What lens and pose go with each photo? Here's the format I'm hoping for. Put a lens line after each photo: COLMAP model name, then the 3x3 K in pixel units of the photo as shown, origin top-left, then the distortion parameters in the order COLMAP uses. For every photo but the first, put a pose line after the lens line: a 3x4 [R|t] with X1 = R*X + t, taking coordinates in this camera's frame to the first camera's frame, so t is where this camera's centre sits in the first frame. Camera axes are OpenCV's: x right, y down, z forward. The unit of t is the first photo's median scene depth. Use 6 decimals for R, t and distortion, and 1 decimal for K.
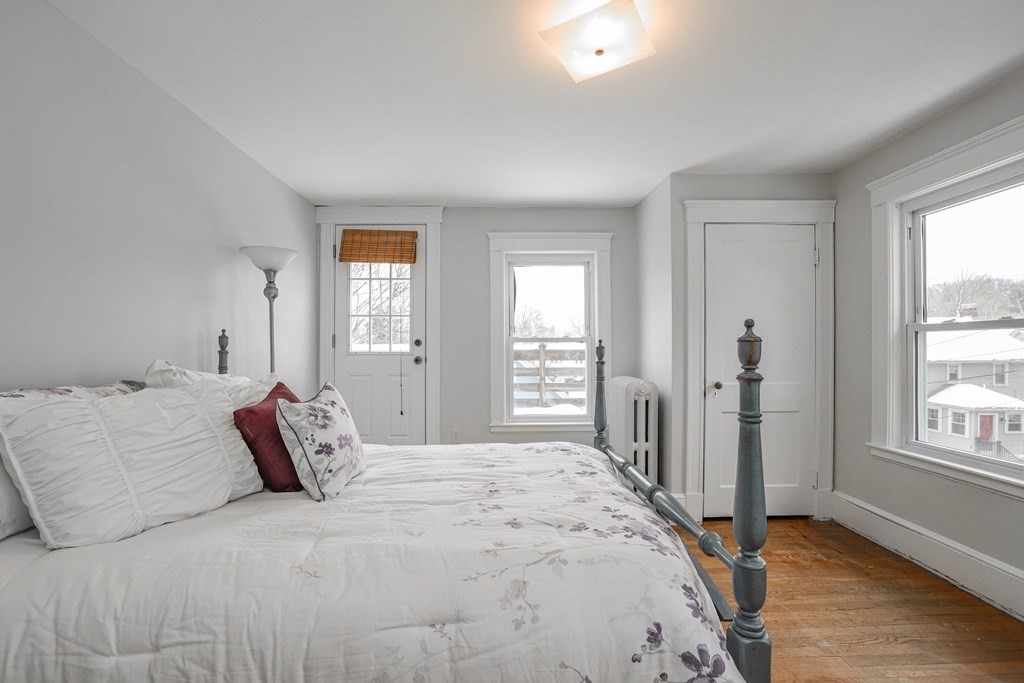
lens RADIAL K [[443.7, 0, 513.9], [0, 443.7, 352.4], [0, 0, 1]] dist [-0.039291, 0.011068]
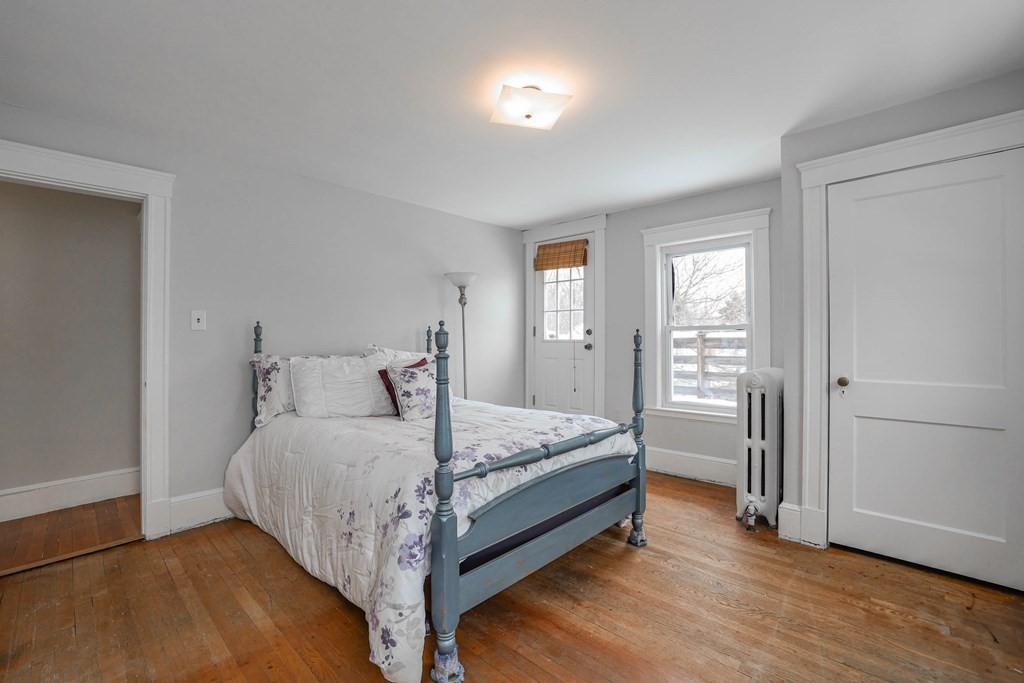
lens RADIAL K [[443.7, 0, 507.8], [0, 443.7, 337.9], [0, 0, 1]] dist [-0.039291, 0.011068]
pose [[0.716384, -0.001248, -0.697705, 0.465164], [-0.001934, 0.999991, -0.003775, -0.001451], [0.697704, 0.004054, 0.716375, -0.003386]]
